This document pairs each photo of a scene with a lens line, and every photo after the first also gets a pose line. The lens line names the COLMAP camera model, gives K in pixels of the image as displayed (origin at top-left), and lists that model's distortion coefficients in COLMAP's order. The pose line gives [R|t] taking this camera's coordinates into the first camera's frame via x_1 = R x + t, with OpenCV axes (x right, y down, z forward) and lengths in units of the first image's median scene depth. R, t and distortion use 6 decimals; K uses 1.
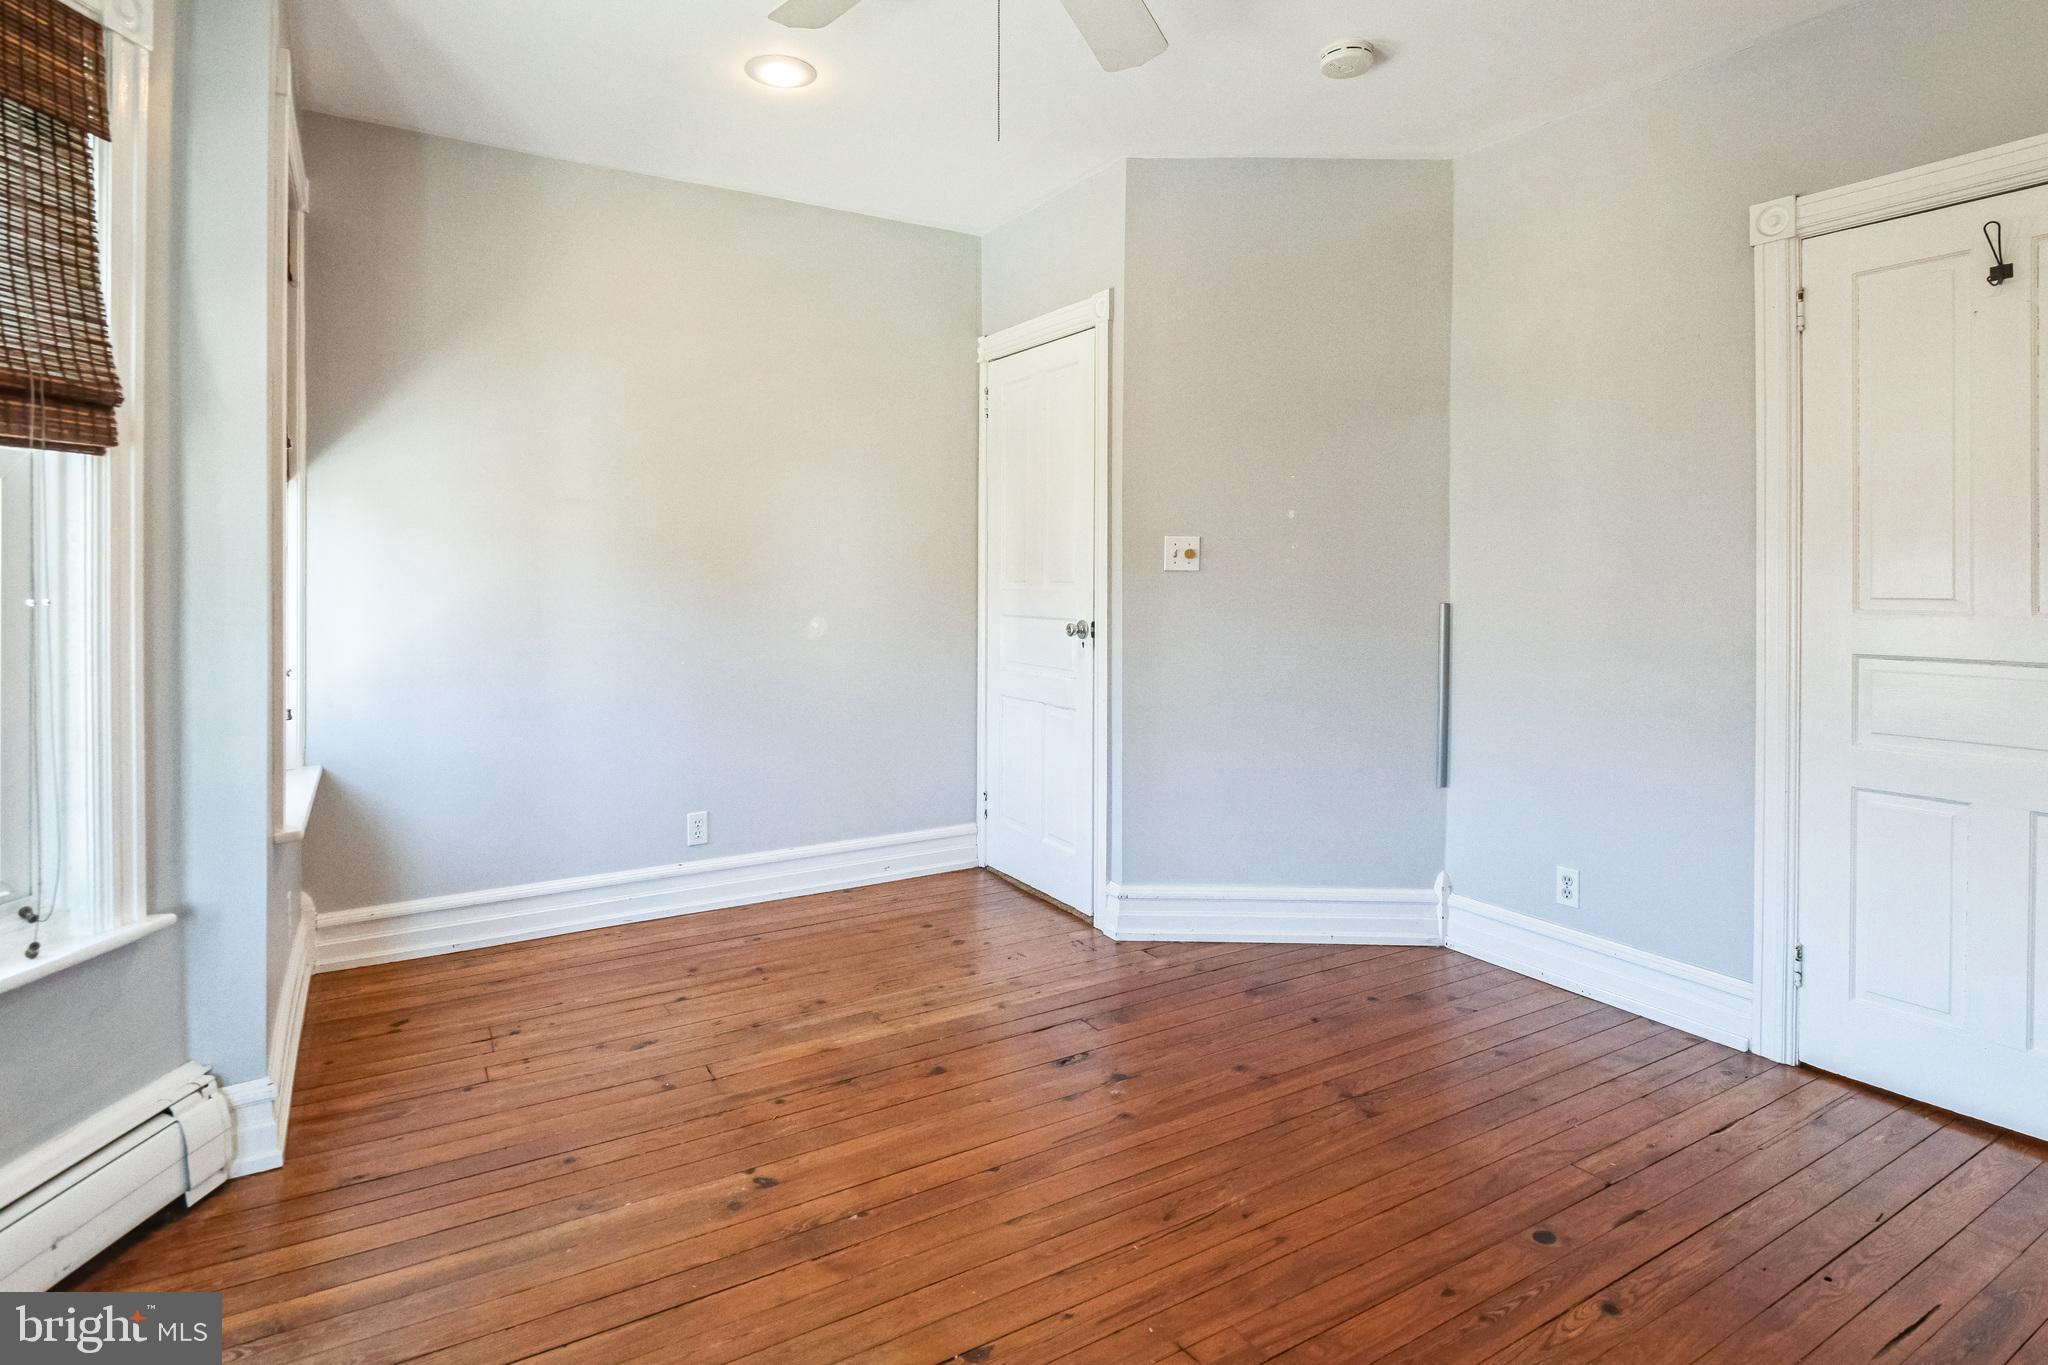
lens RADIAL K [[1015.2, 0, 1035.0], [0, 1015.2, 592.8], [0, 0, 1]] dist [-0.012706, -0.003925]
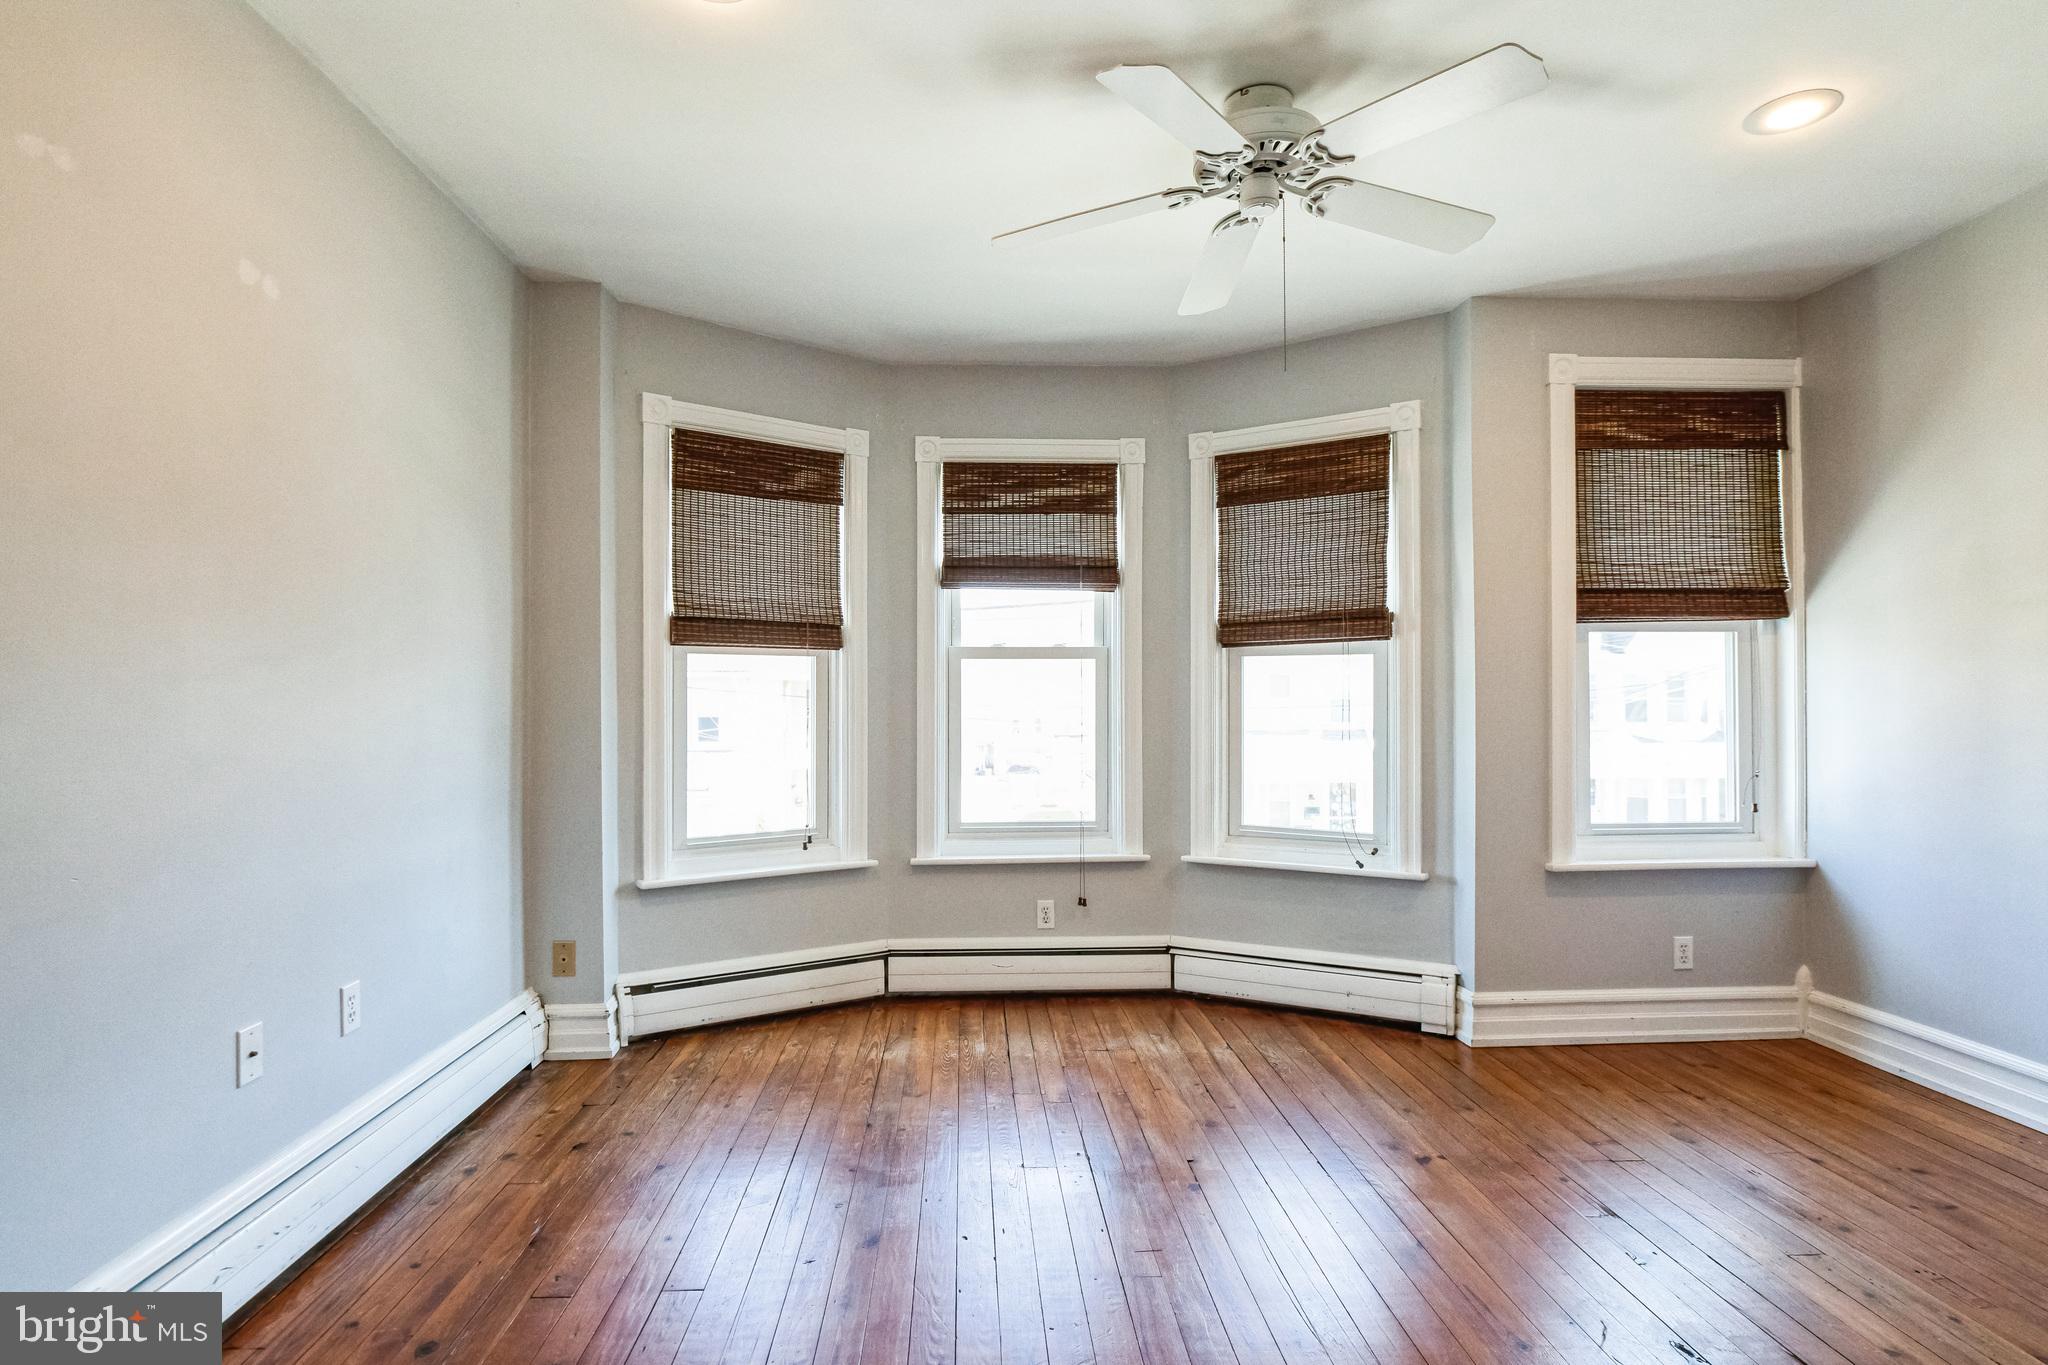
lens RADIAL K [[1015.2, 0, 1010.1], [0, 1015.2, 685.2], [0, 0, 1]] dist [-0.012706, -0.003925]
pose [[-0.475474, -0.015432, -0.879594, 1.045279], [-0.010359, 0.999875, -0.011943, -0.005967], [0.879669, 0.003433, -0.475574, 1.051144]]
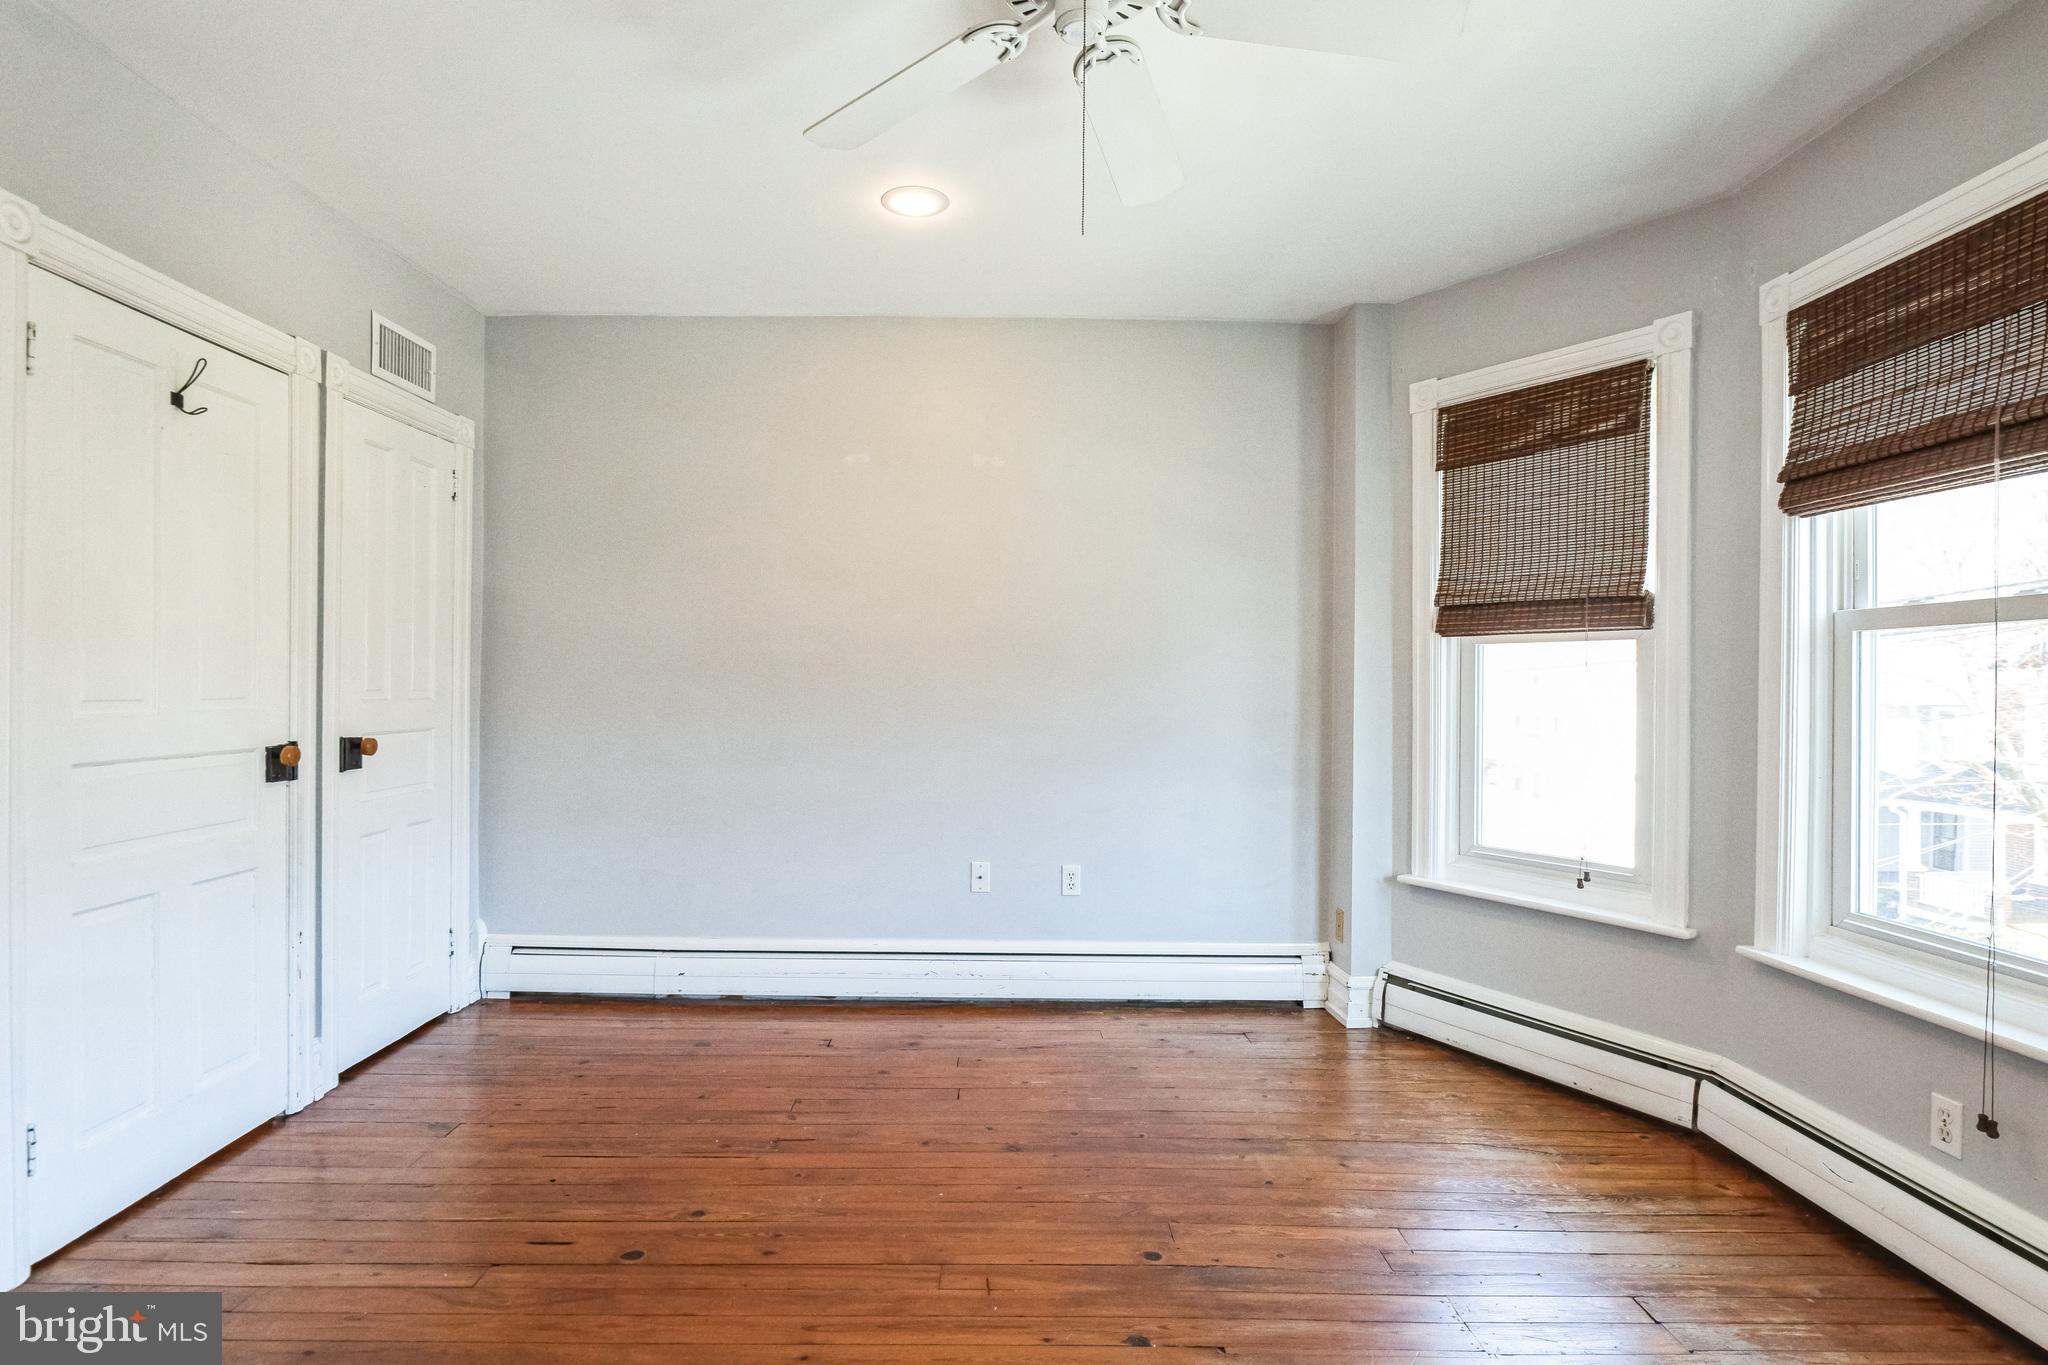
lens RADIAL K [[1015.2, 0, 1010.2], [0, 1015.2, 685.1], [0, 0, 1]] dist [-0.012706, -0.003925]
pose [[-0.861676, -0.013711, 0.507274, -0.367817], [-0.009125, 0.999892, 0.011527, -0.022500], [-0.507378, 0.005304, -0.861708, 1.476793]]
